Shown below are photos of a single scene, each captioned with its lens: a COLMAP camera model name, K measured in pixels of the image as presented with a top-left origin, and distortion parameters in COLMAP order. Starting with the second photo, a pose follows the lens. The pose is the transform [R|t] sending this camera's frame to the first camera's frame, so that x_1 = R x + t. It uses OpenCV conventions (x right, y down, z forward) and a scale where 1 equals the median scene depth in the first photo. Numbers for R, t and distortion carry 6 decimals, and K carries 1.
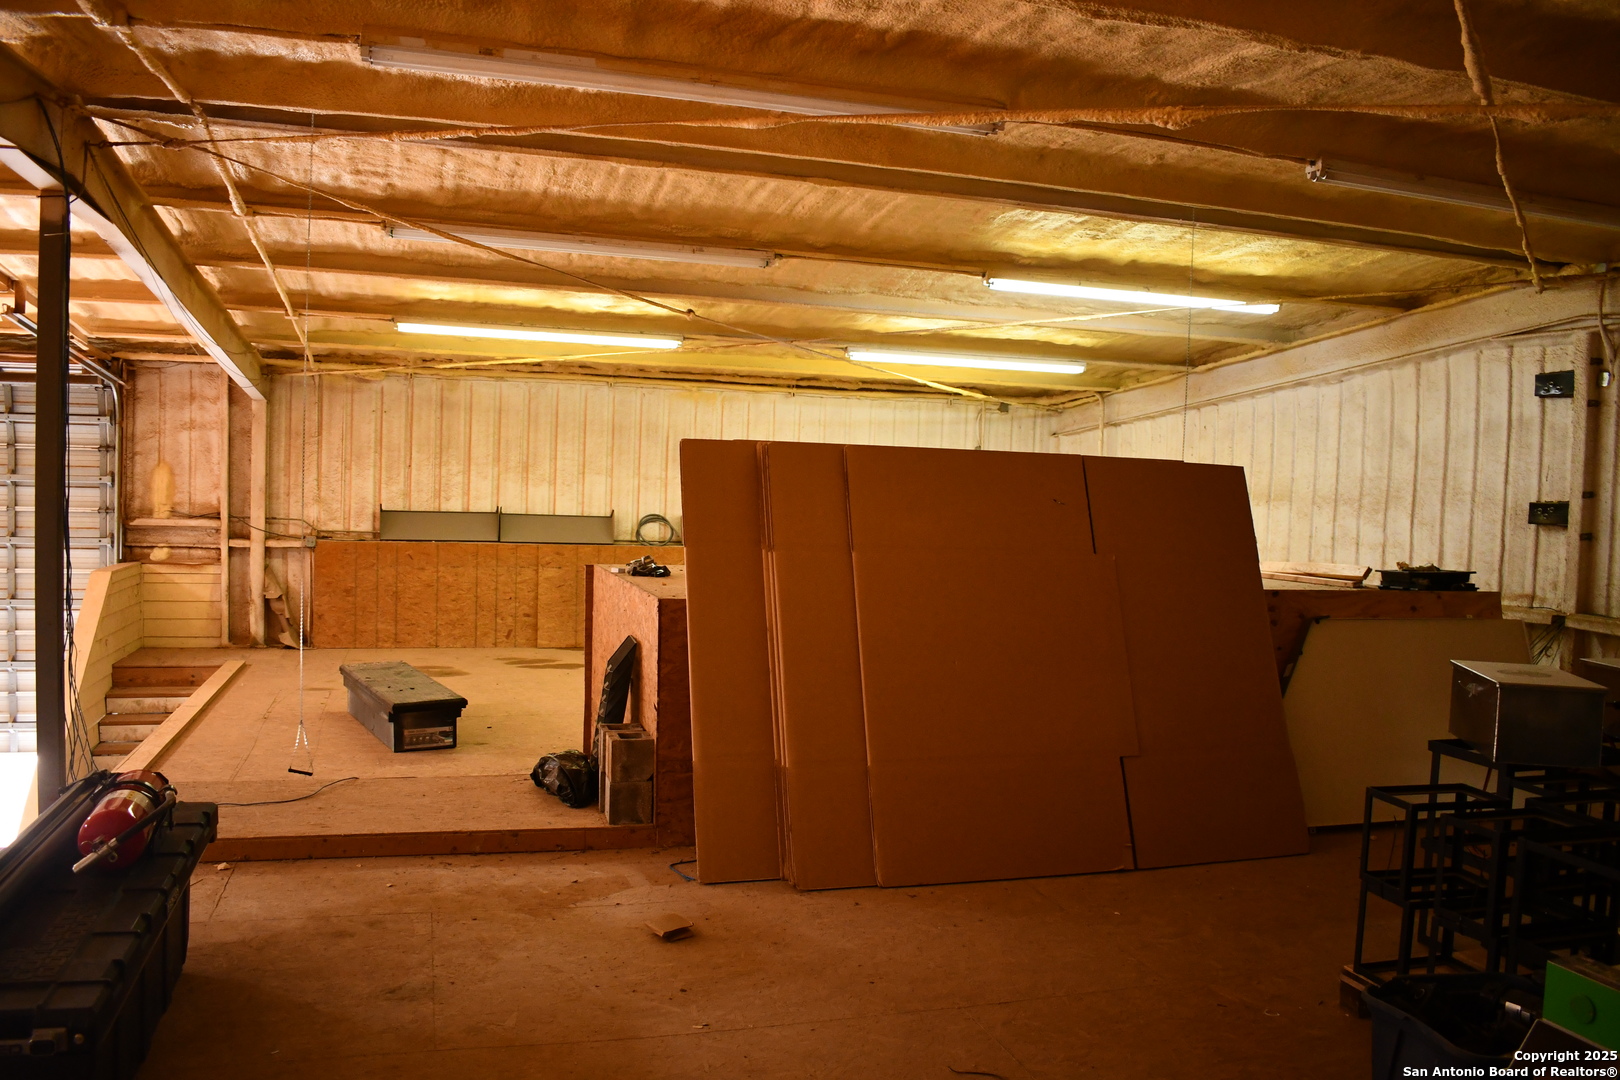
lens RADIAL K [[1265.0, 0, 810.3], [0, 1265.0, 551.8], [0, 0, 1]] dist [-0.097179, 0.018623]
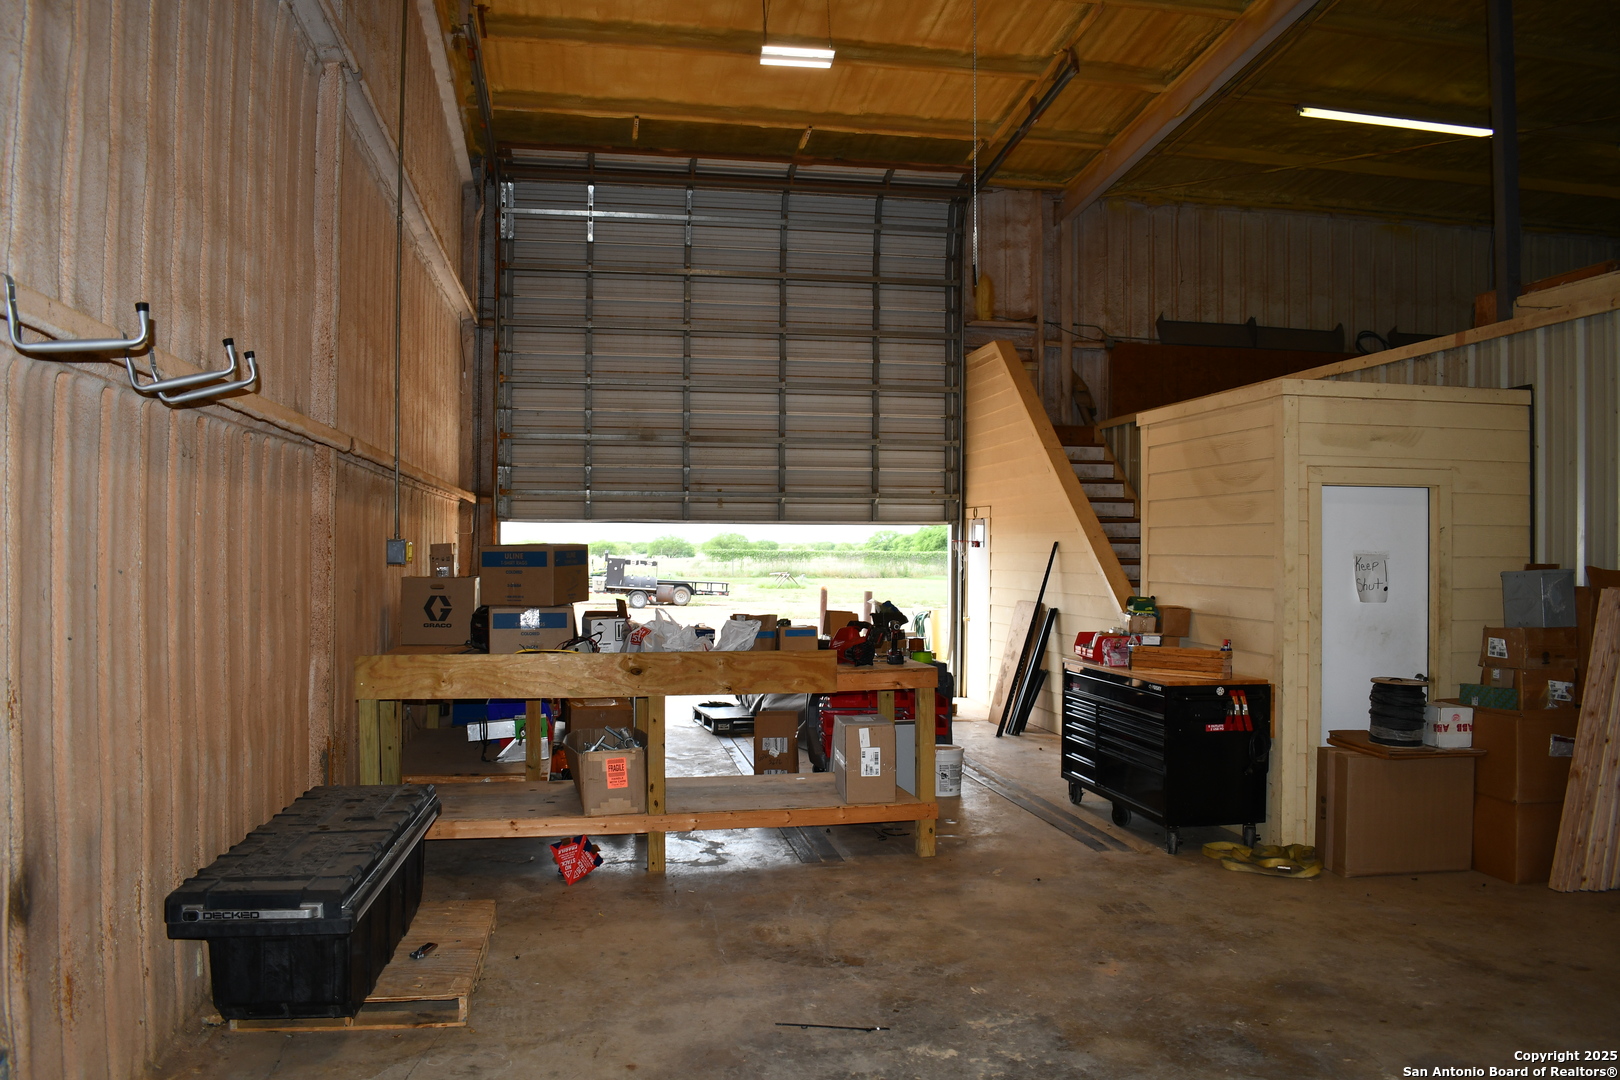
lens RADIAL K [[1265.0, 0, 816.3], [0, 1265.0, 546.5], [0, 0, 1]] dist [-0.097179, 0.018623]
pose [[0.992458, -0.025128, -0.119982, -0.541685], [0.018379, 0.998203, -0.057033, 0.242926], [0.121200, 0.054398, 0.991136, -0.171339]]
